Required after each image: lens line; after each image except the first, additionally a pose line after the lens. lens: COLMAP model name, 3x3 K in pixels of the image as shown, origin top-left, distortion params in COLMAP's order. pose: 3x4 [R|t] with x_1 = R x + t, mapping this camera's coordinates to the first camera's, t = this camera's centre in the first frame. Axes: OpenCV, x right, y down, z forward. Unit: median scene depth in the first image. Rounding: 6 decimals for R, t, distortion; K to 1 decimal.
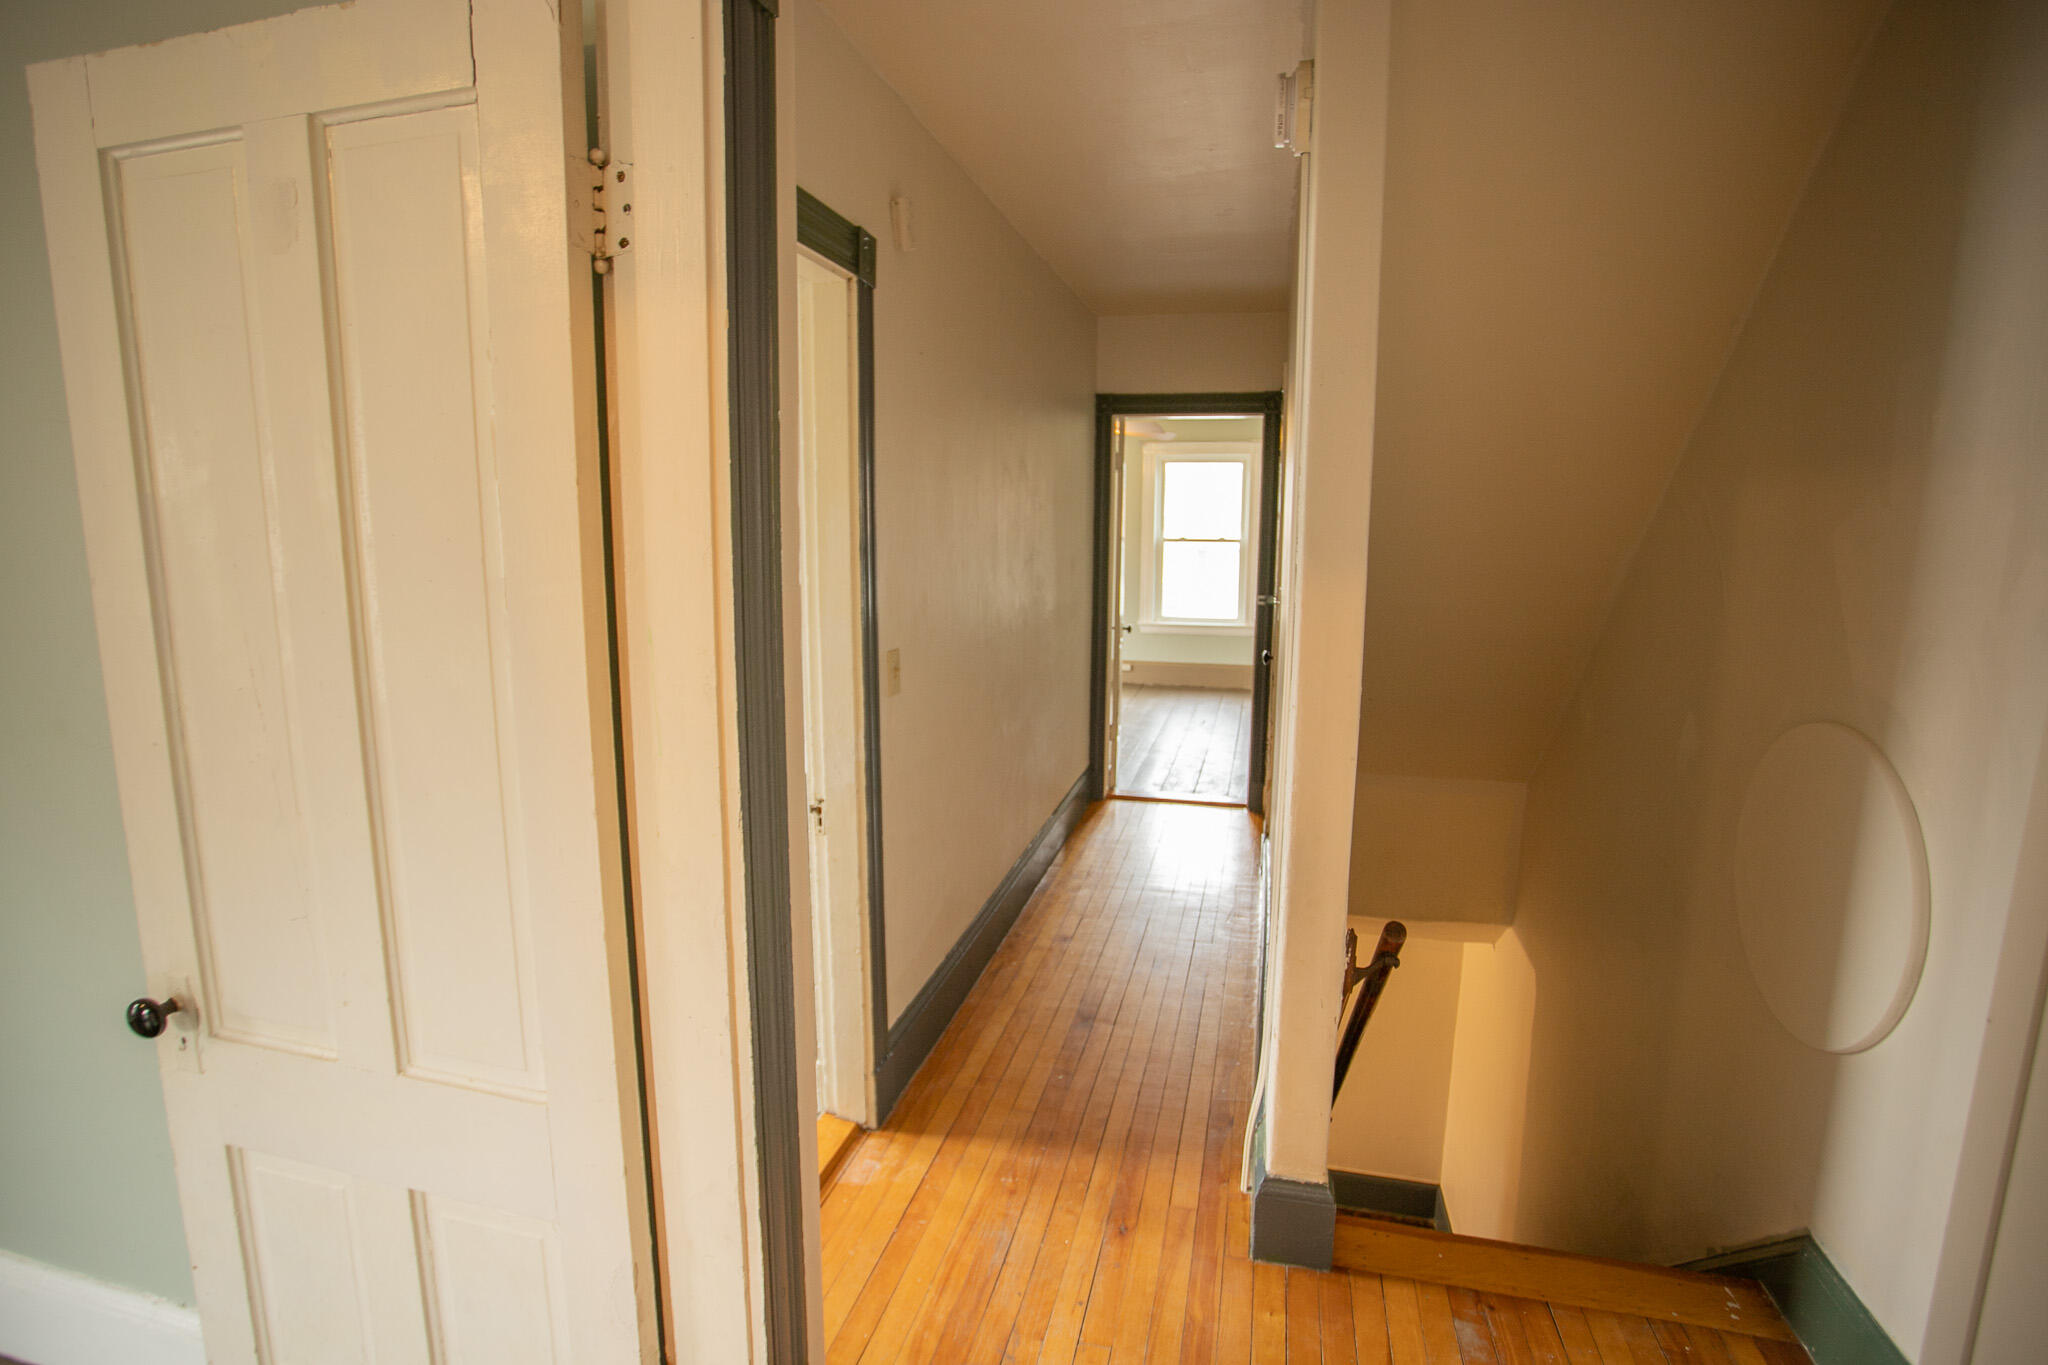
lens RADIAL K [[1004.1, 0, 1033.0], [0, 1004.1, 678.4], [0, 0, 1]] dist [-0.052388, 0.015143]
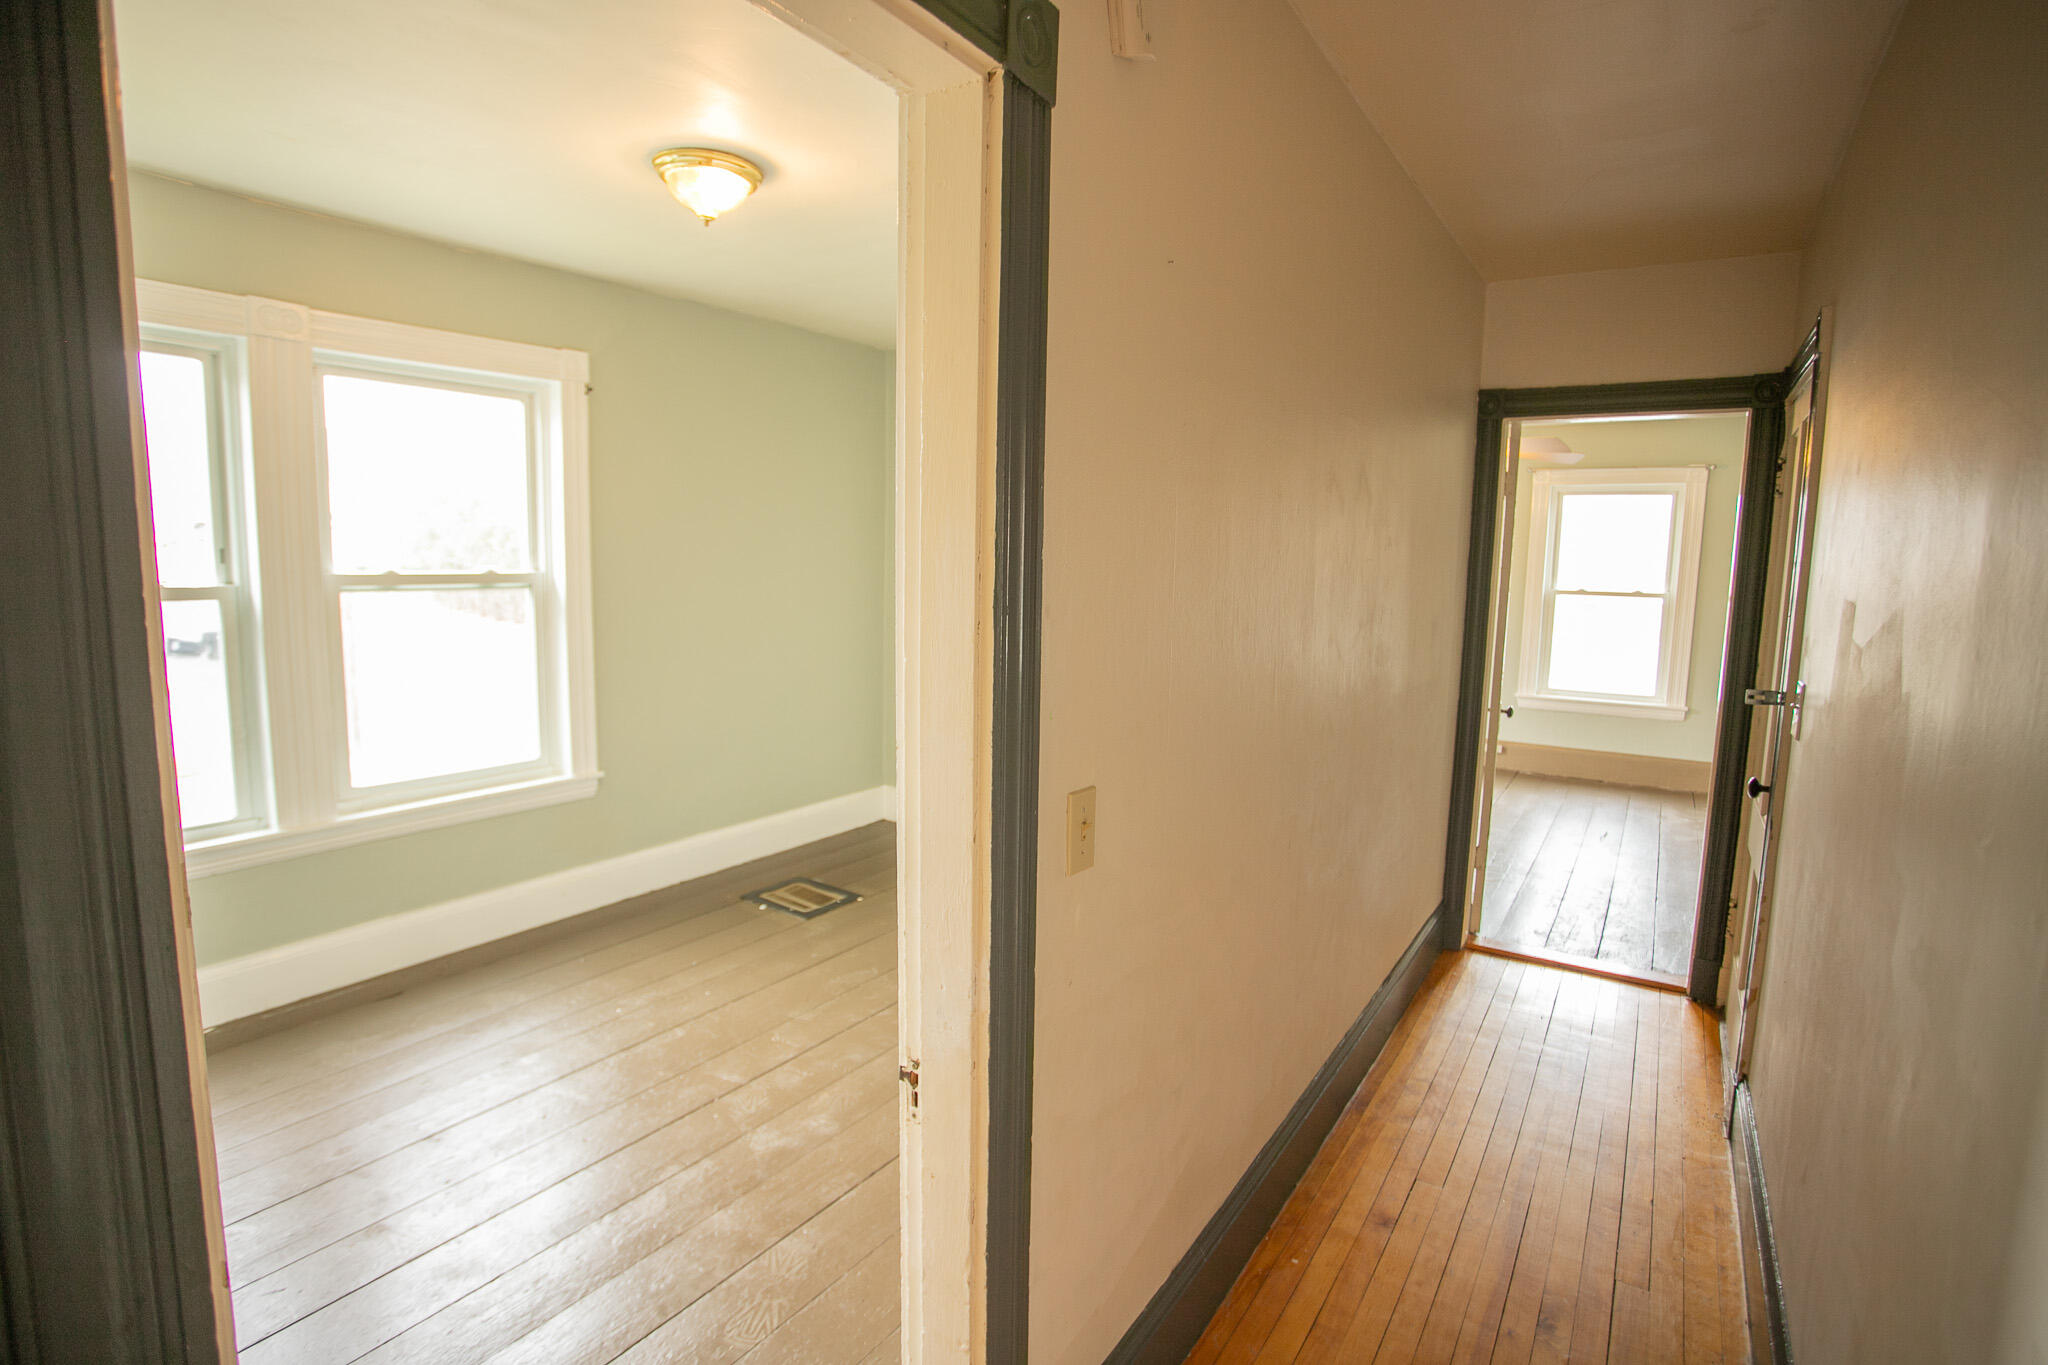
lens RADIAL K [[1004.1, 0, 1026.0], [0, 1004.1, 686.4], [0, 0, 1]] dist [-0.052388, 0.015143]
pose [[0.940018, 0.053642, -0.336882, 0.007244], [-0.065111, 0.997617, -0.022831, -0.033670], [0.334854, 0.043396, 0.941270, 0.226574]]
